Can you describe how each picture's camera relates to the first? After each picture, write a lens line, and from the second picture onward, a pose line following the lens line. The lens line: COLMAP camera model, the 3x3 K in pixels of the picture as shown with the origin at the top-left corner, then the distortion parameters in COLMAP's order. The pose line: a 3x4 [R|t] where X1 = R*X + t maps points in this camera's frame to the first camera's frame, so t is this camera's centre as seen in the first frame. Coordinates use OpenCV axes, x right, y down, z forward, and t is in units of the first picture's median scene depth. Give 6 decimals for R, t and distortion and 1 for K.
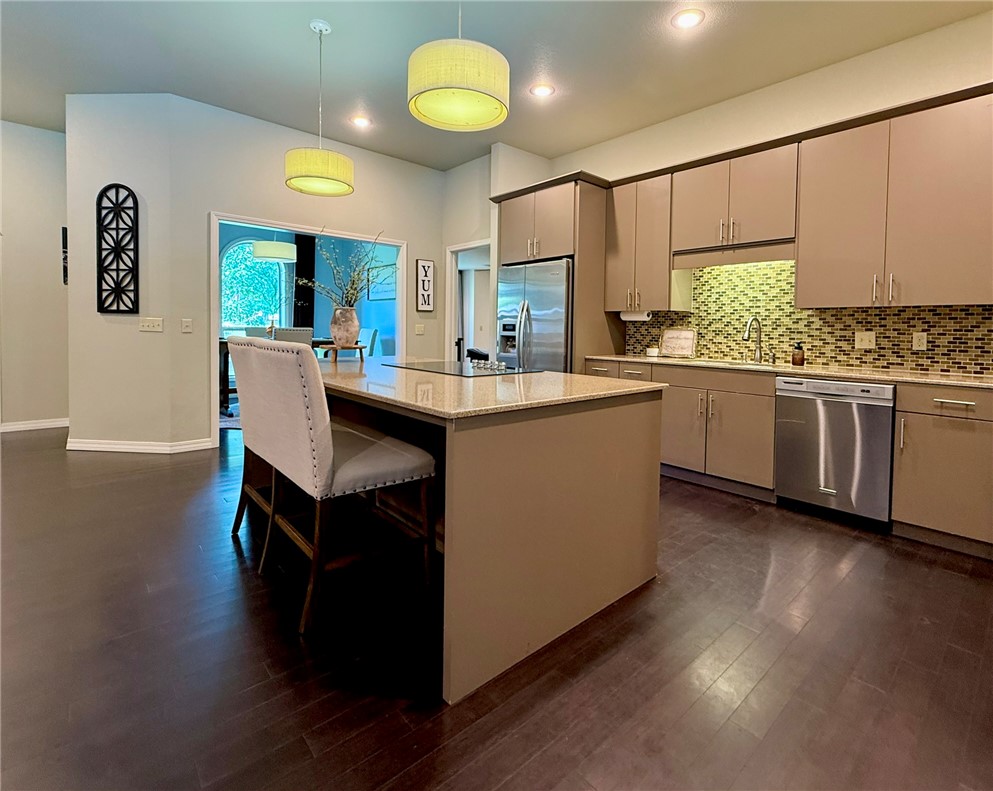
lens RADIAL K [[481.7, 0, 510.6], [0, 481.7, 350.3], [0, 0, 1]] dist [-0.002209, -0.000798]
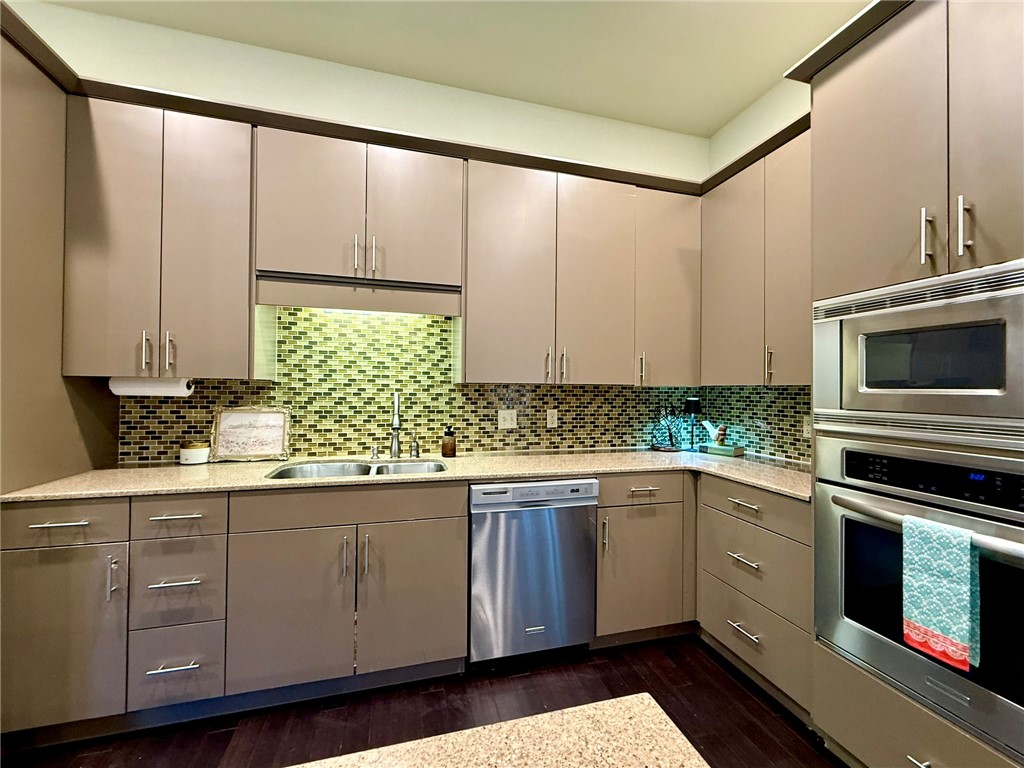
lens RADIAL K [[421.9, 0, 515.5], [0, 421.9, 385.7], [0, 0, 1]] dist [-0.000671, -0.000163]
pose [[0.443045, -0.002565, 0.896496, 0.045524], [0.036417, 0.999222, -0.015138, -0.063354], [-0.895760, 0.039355, 0.442794, 0.580773]]
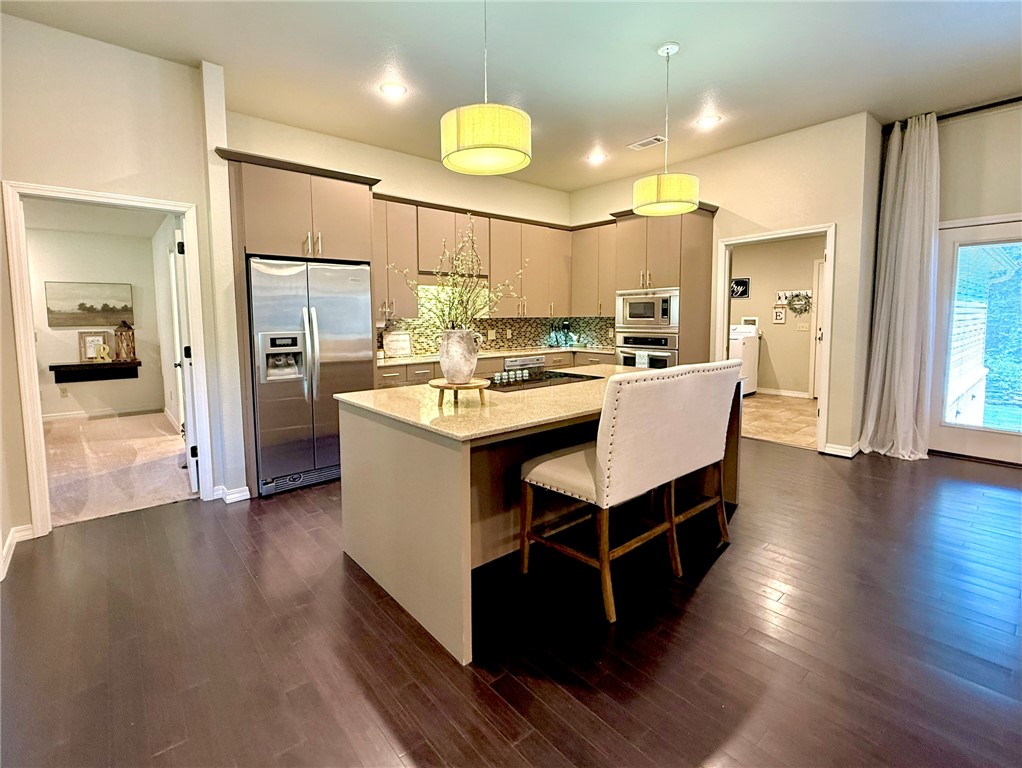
lens RADIAL K [[467.3, 0, 506.2], [0, 467.3, 366.0], [0, 0, 1]] dist [-0.001406, -0.000346]
pose [[0.025084, -0.120802, 0.992360, -0.945780], [0.054003, 0.991386, 0.119318, -0.101874], [-0.998226, 0.050597, 0.031391, 0.809752]]
